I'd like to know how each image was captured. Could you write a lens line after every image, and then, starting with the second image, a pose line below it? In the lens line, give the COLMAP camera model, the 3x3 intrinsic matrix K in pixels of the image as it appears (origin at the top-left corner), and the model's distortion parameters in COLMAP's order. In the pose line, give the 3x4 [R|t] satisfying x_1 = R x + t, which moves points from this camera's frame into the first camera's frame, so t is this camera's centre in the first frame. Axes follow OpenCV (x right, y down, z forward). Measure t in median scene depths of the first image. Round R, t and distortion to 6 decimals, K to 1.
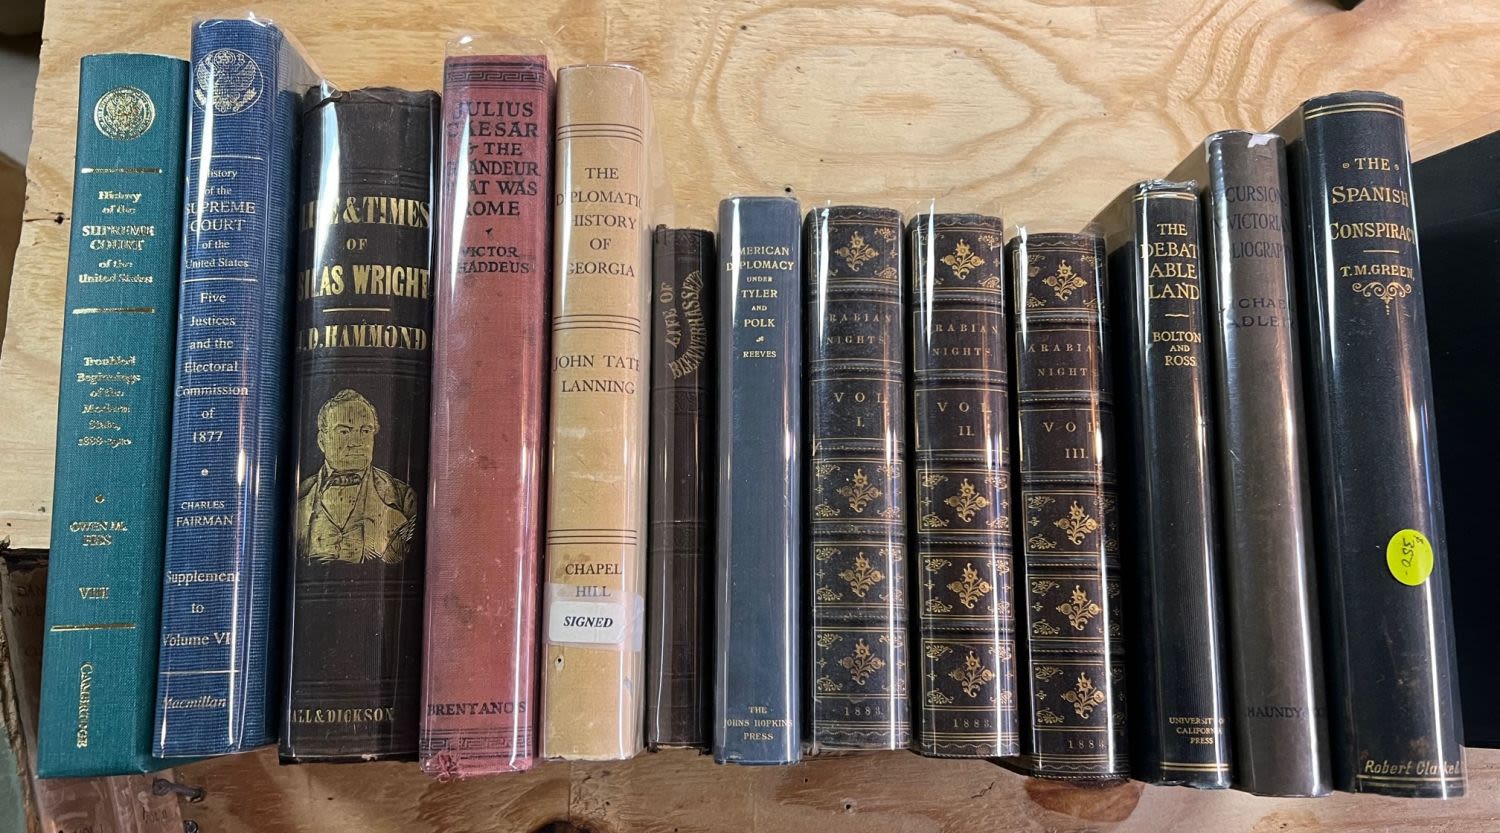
lens RADIAL K [[1158.7, 0, 757.5], [0, 1158.7, 432.0], [0, 0, 1]] dist [0.047236, -0.070753]
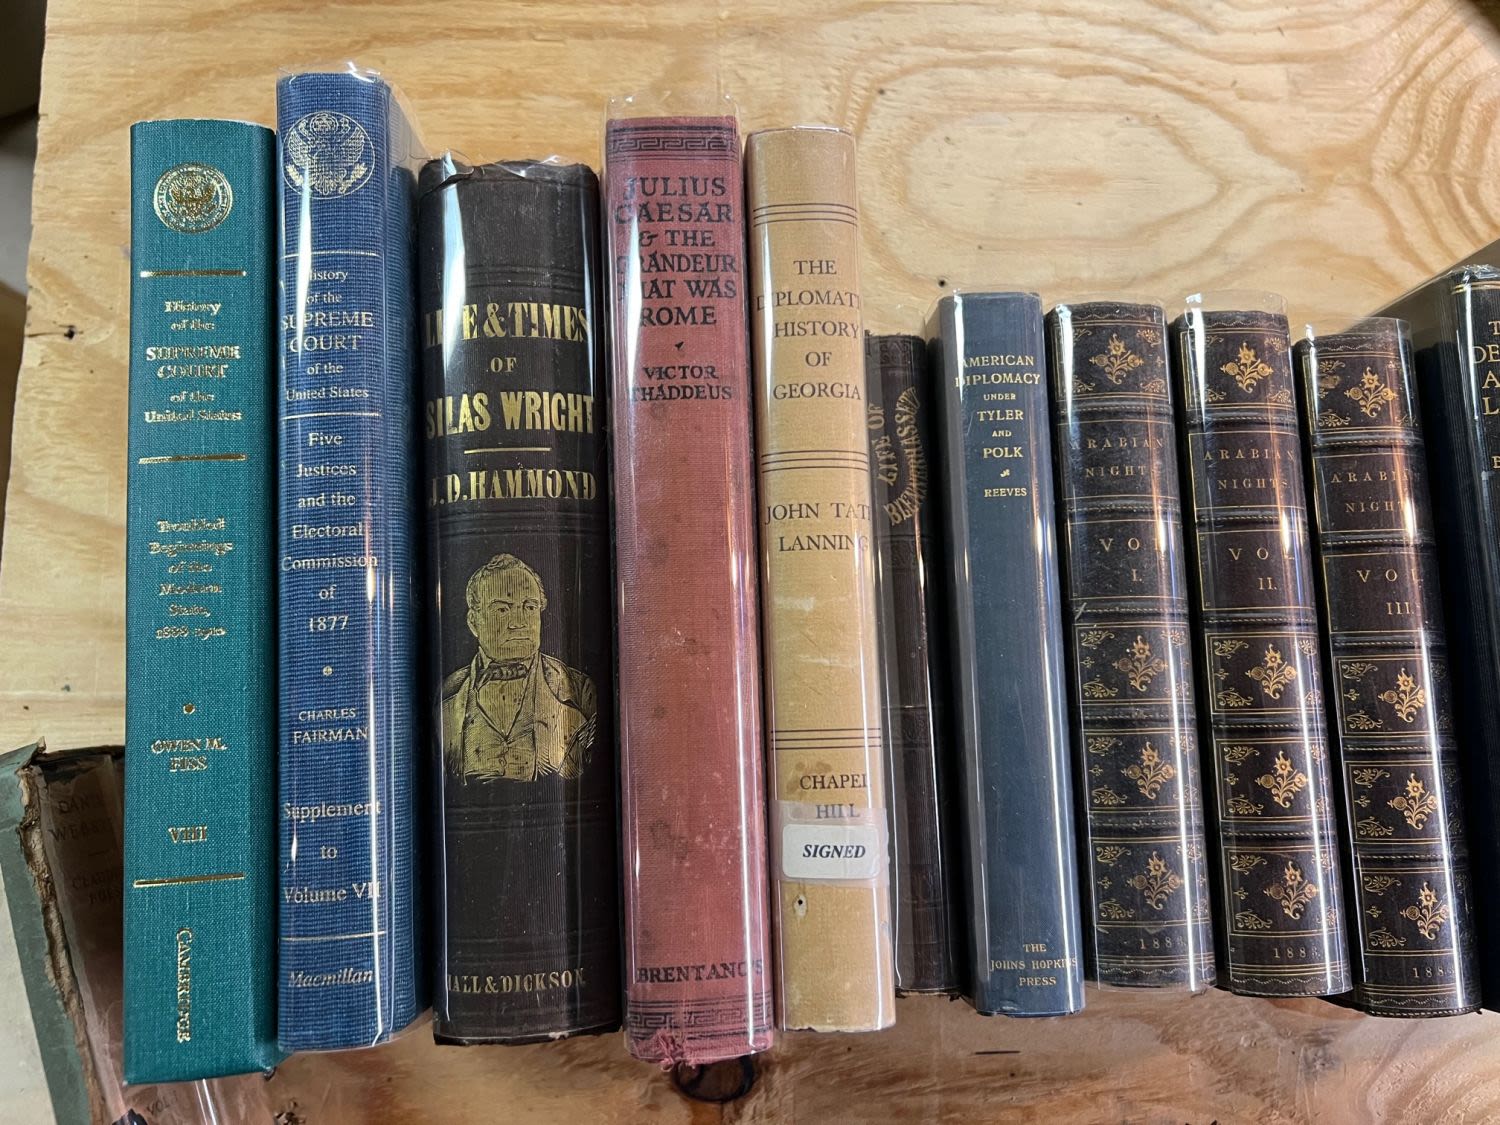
lens RADIAL K [[1162.2, 0, 757.7], [0, 1162.2, 556.2], [0, 0, 1]] dist [0.043381, -0.073487]
pose [[0.999071, -0.023113, 0.036370, -0.204040], [0.022161, 0.999407, 0.026366, -0.050045], [-0.036958, -0.025535, 0.998991, 0.213727]]
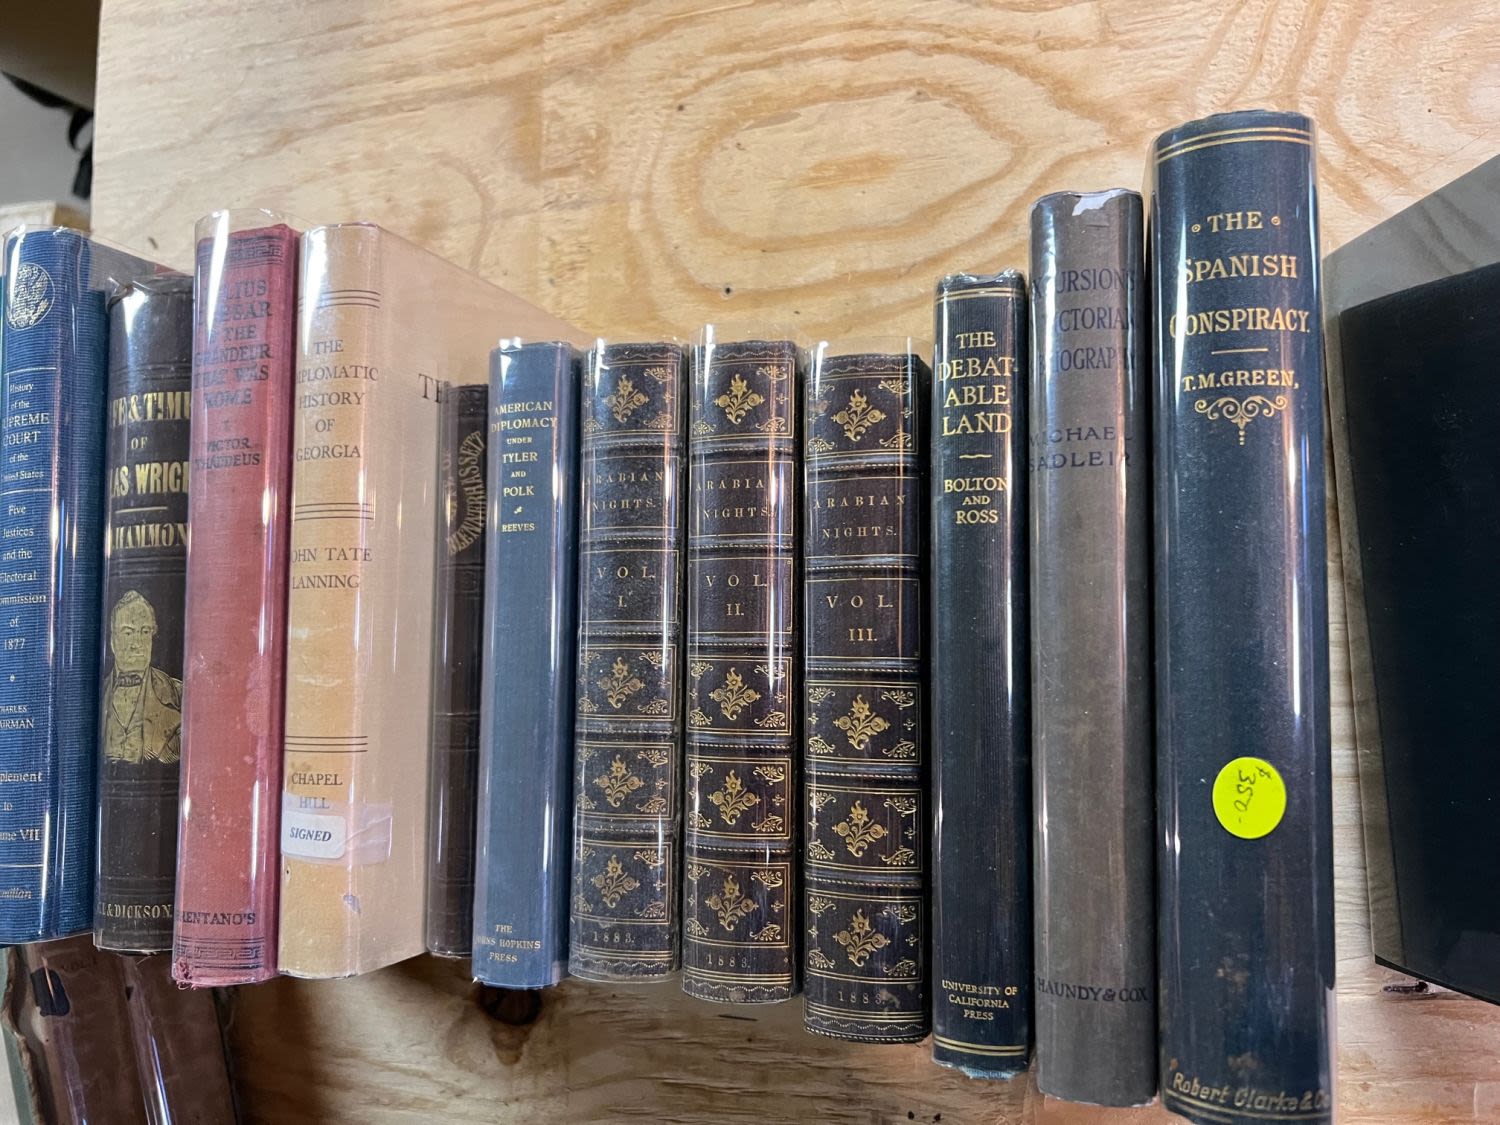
lens RADIAL K [[1162.2, 0, 759.1], [0, 1162.2, 558.8], [0, 0, 1]] dist [0.043381, -0.073487]
pose [[0.932635, -0.033749, -0.359241, 0.510121], [0.065654, 0.994869, 0.076982, -0.103292], [0.354799, -0.095382, 0.930064, 0.238801]]
